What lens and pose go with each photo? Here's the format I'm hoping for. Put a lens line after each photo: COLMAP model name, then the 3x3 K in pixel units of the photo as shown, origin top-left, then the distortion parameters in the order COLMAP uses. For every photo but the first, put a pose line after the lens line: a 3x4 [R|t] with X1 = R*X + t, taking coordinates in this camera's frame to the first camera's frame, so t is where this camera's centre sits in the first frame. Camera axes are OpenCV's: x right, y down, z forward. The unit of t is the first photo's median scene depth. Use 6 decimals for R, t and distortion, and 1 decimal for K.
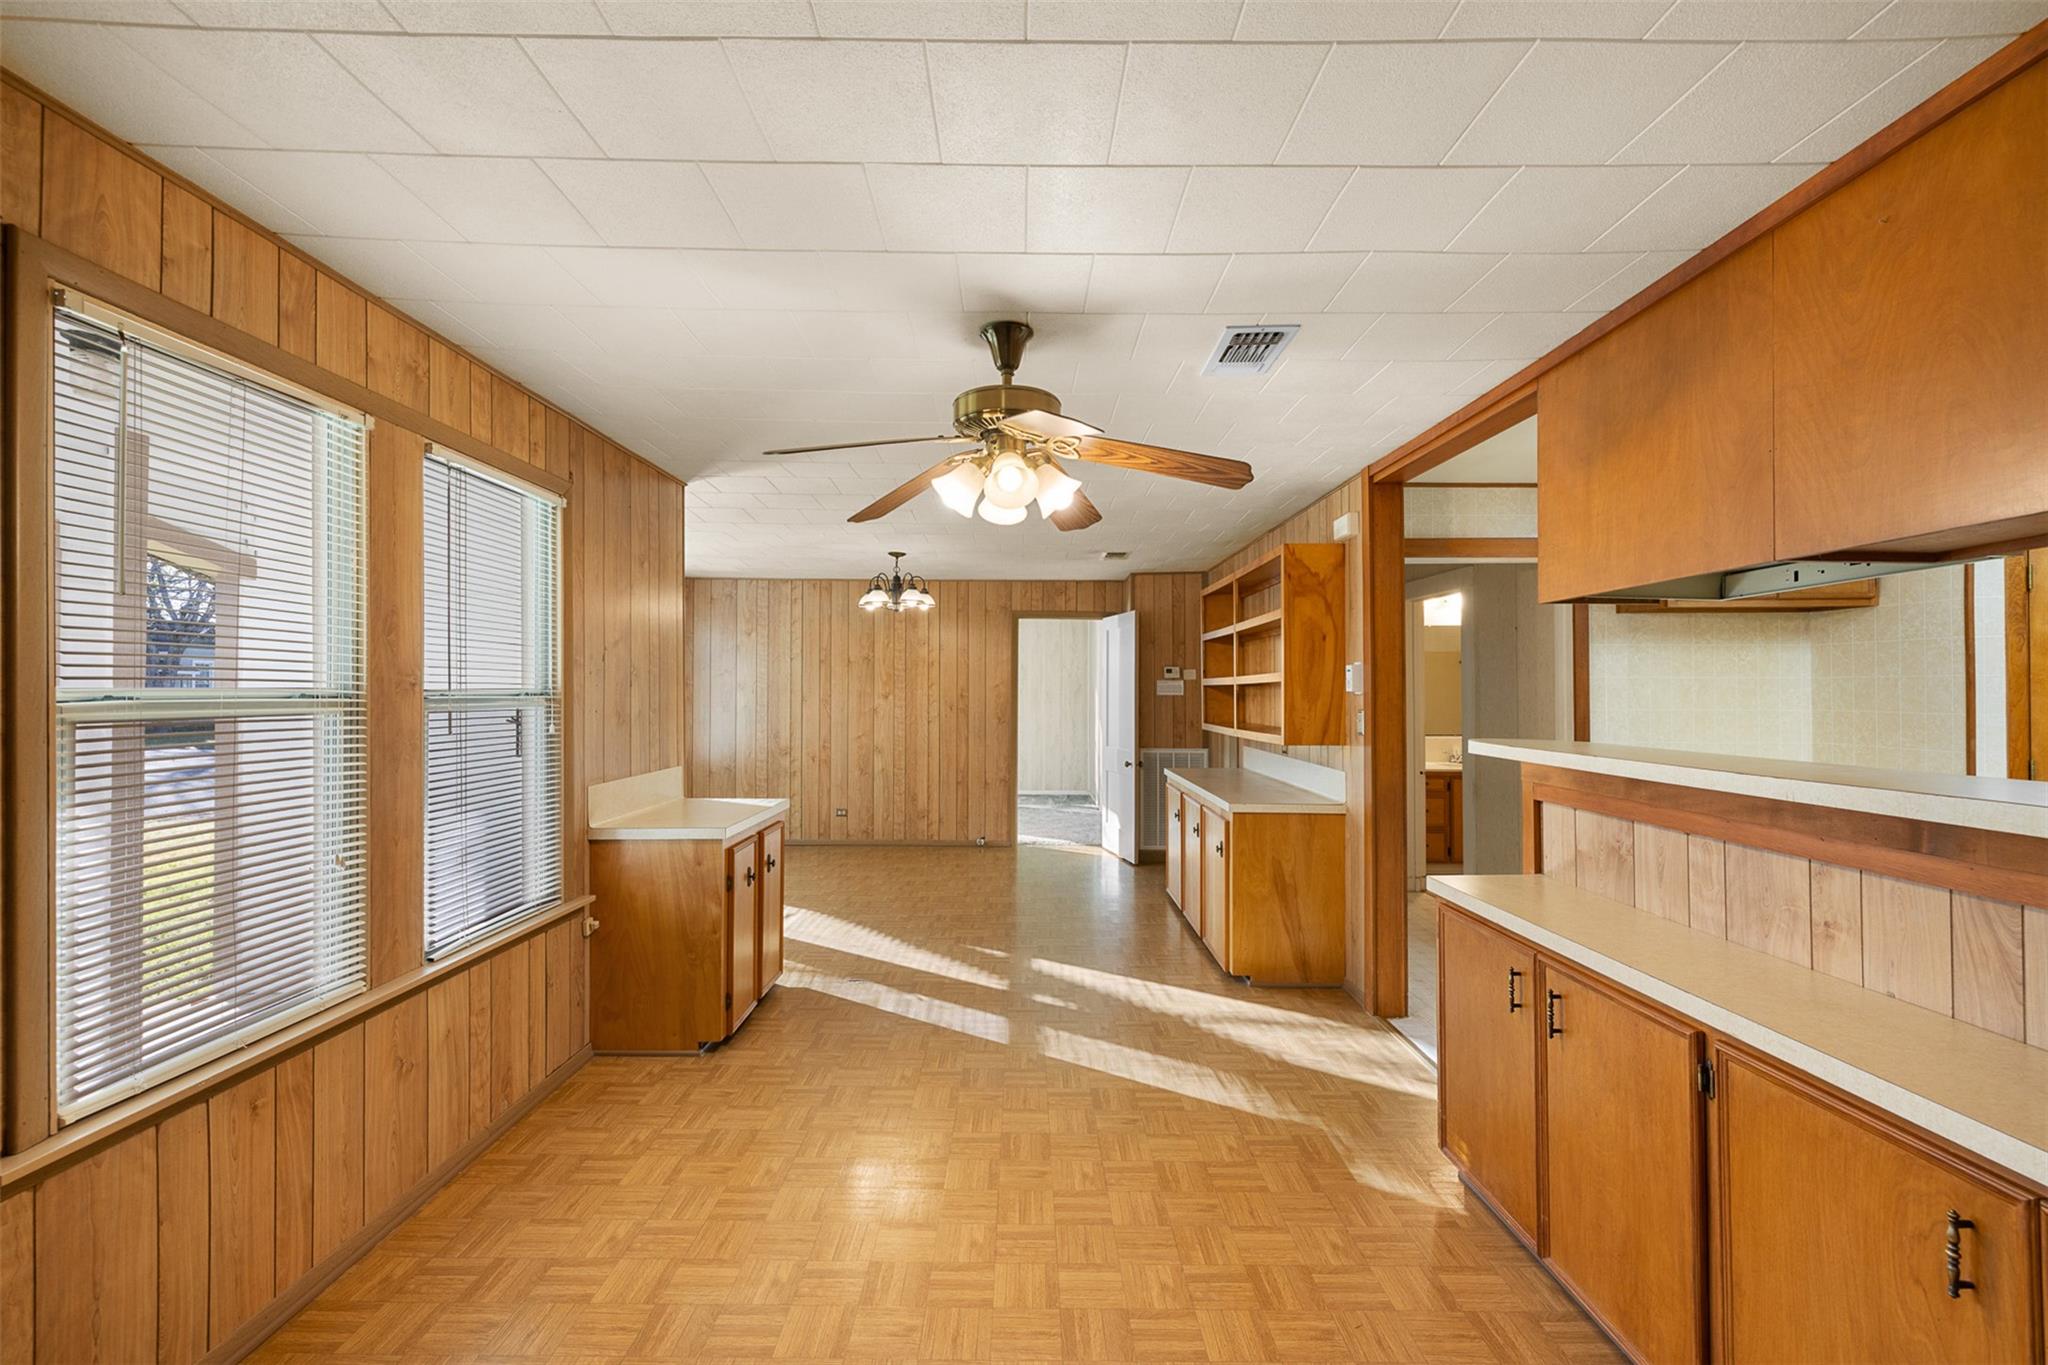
lens RADIAL K [[862.0, 0, 1027.3], [0, 862.0, 669.7], [0, 0, 1]] dist [0.000982, -0.000181]
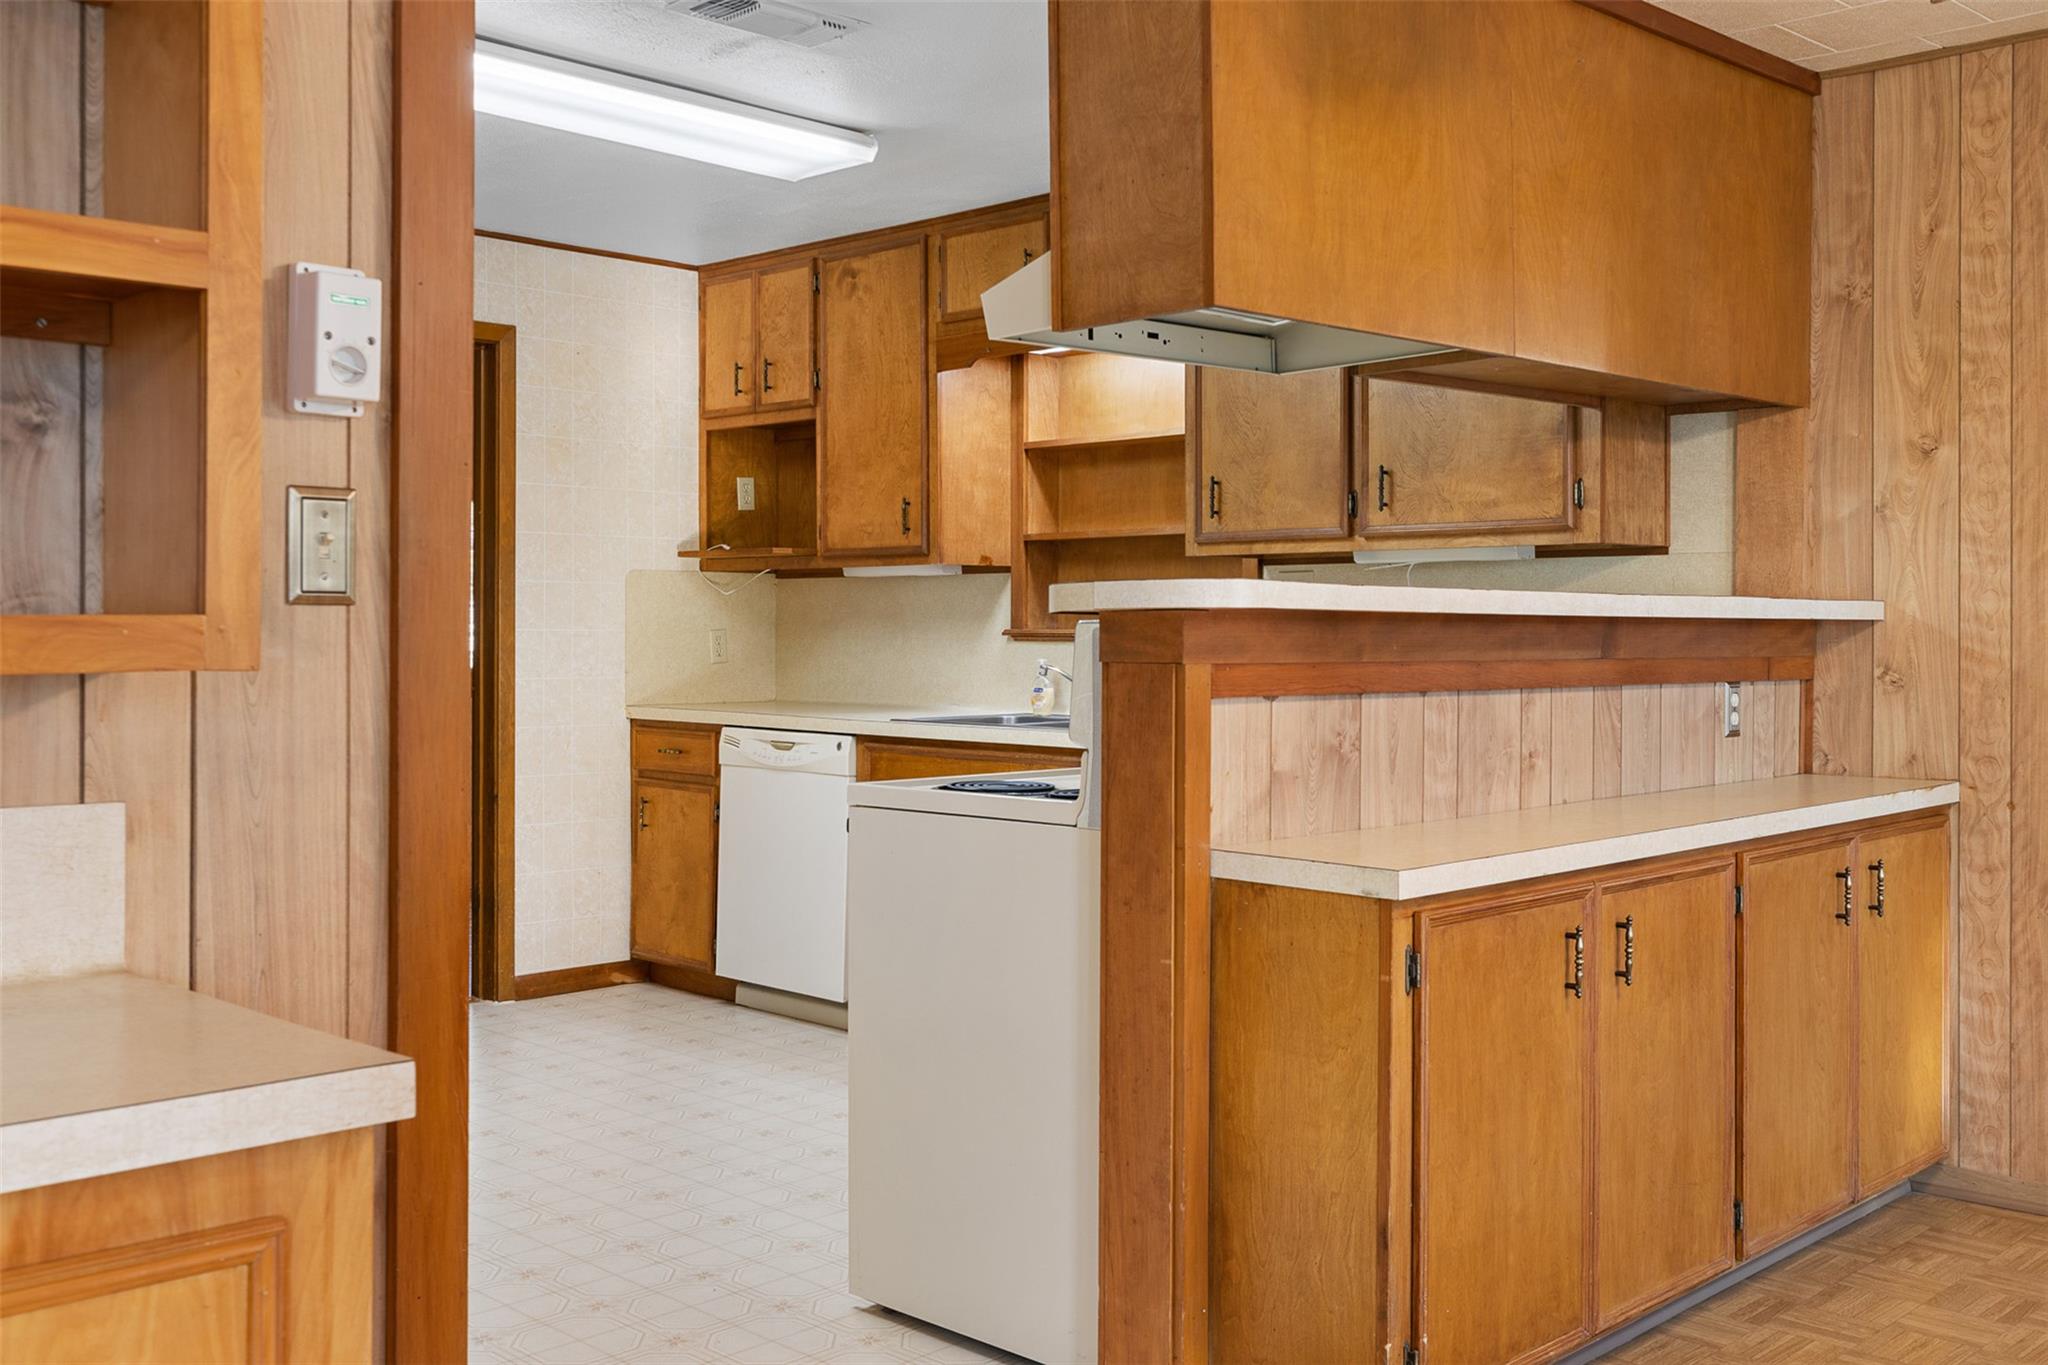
lens RADIAL K [[1930.8, 0, 1009.2], [0, 1930.8, 639.3], [0, 0, 1]] dist [0.006383, 0.000000]
pose [[-0.694634, -0.005865, 0.719340, -0.154032], [-0.021039, 0.999705, -0.012165, 0.160687], [-0.719056, -0.023584, -0.694552, 2.243683]]
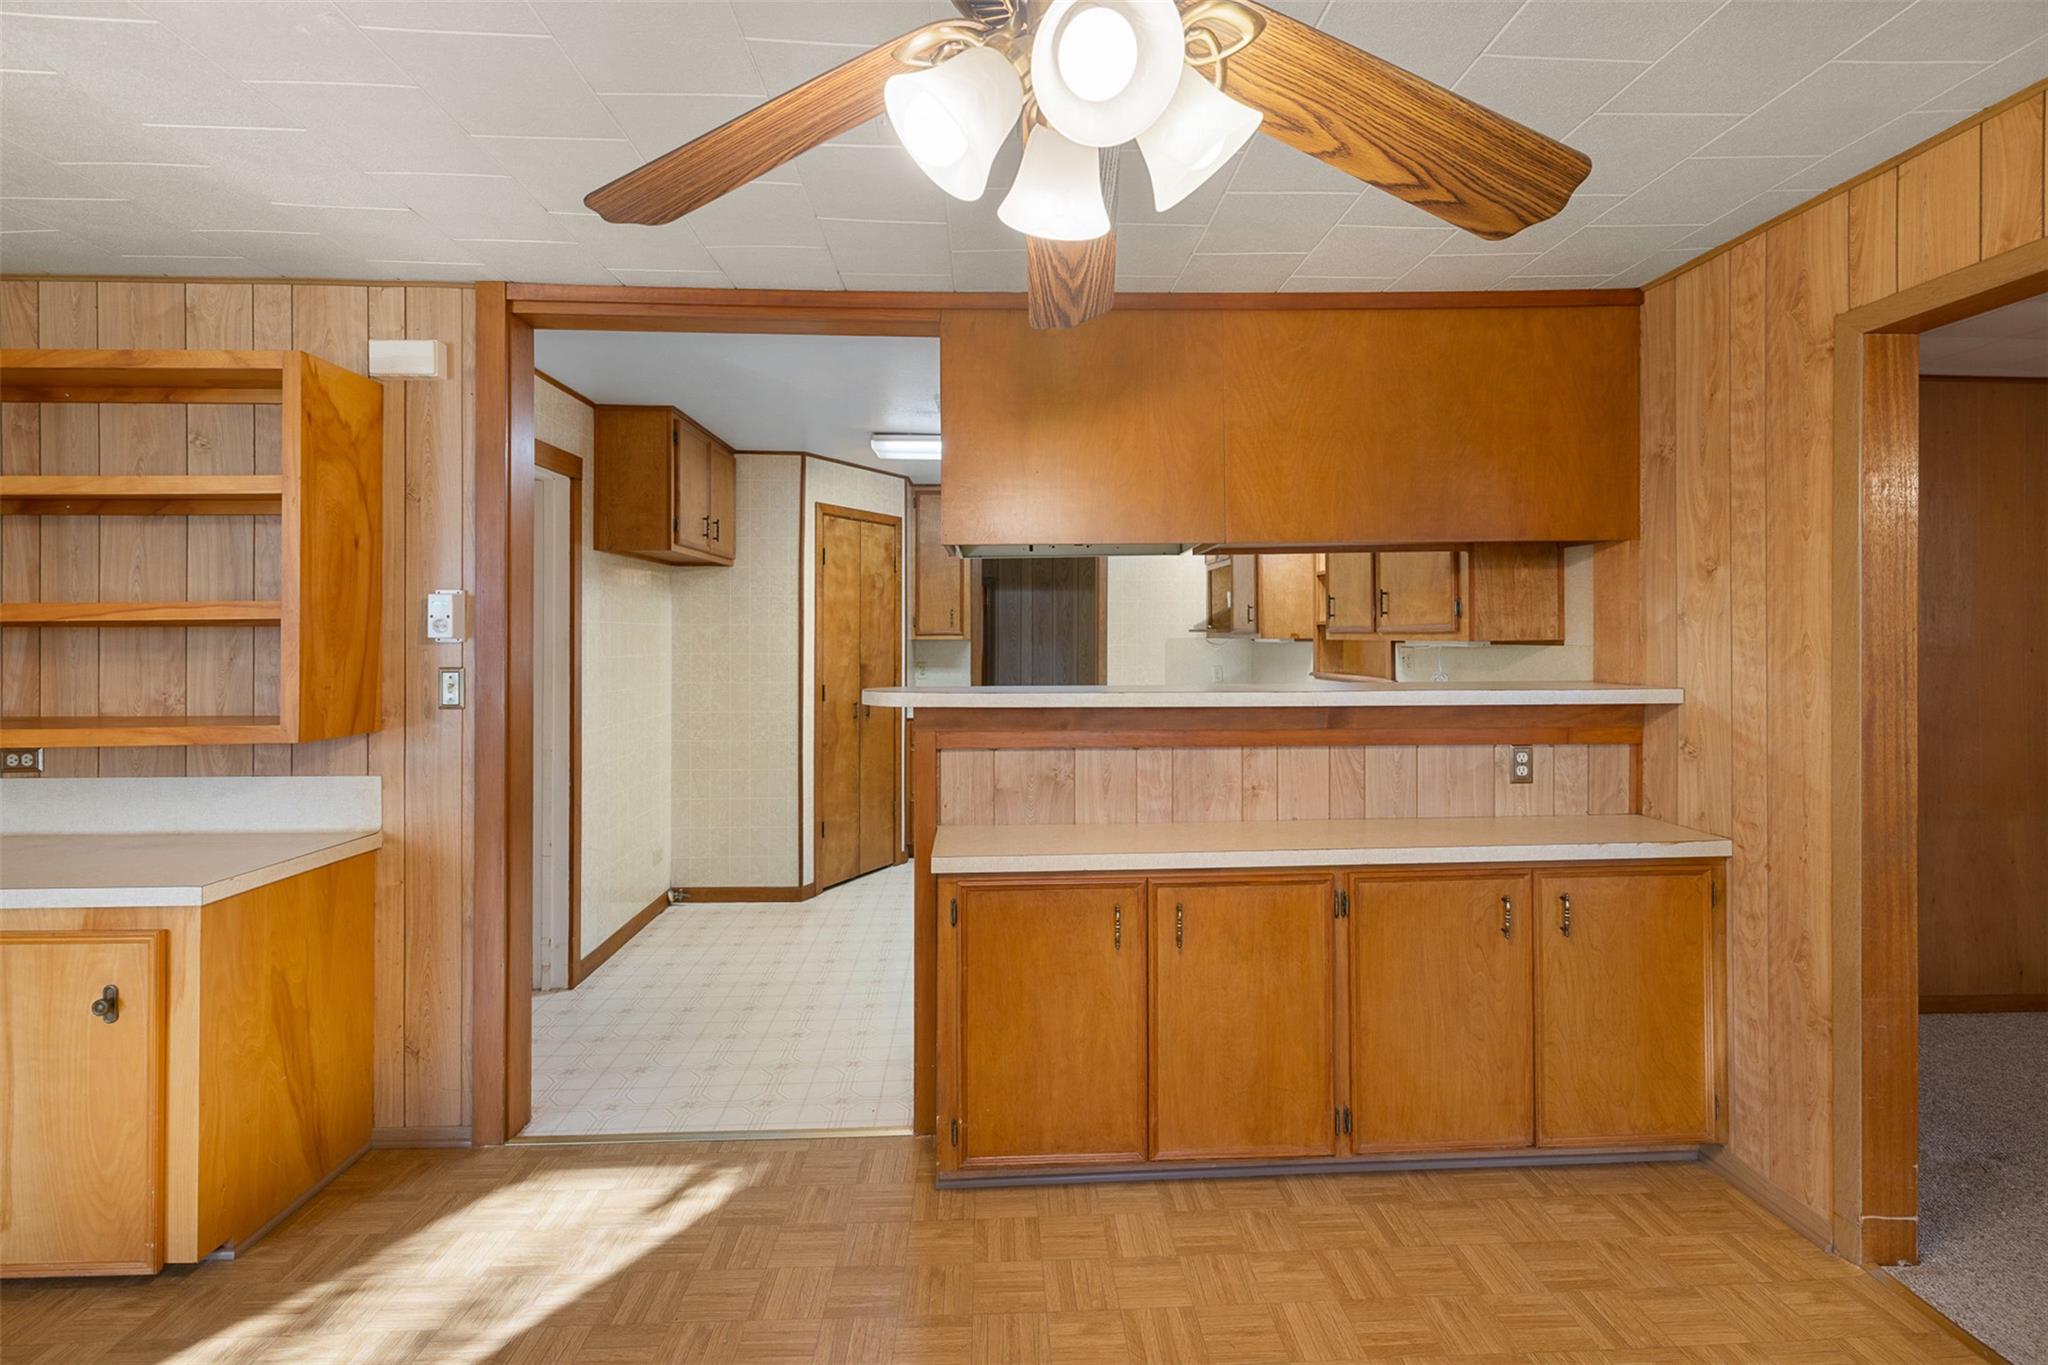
lens RADIAL K [[862.0, 0, 1025.4], [0, 862.0, 634.7], [0, 0, 1]] dist [0.000982, -0.000181]
pose [[-0.036601, 0.001676, 0.999329, -0.447657], [-0.020735, 0.999782, -0.002437, 0.029540], [-0.999115, -0.020810, -0.036559, 1.137966]]
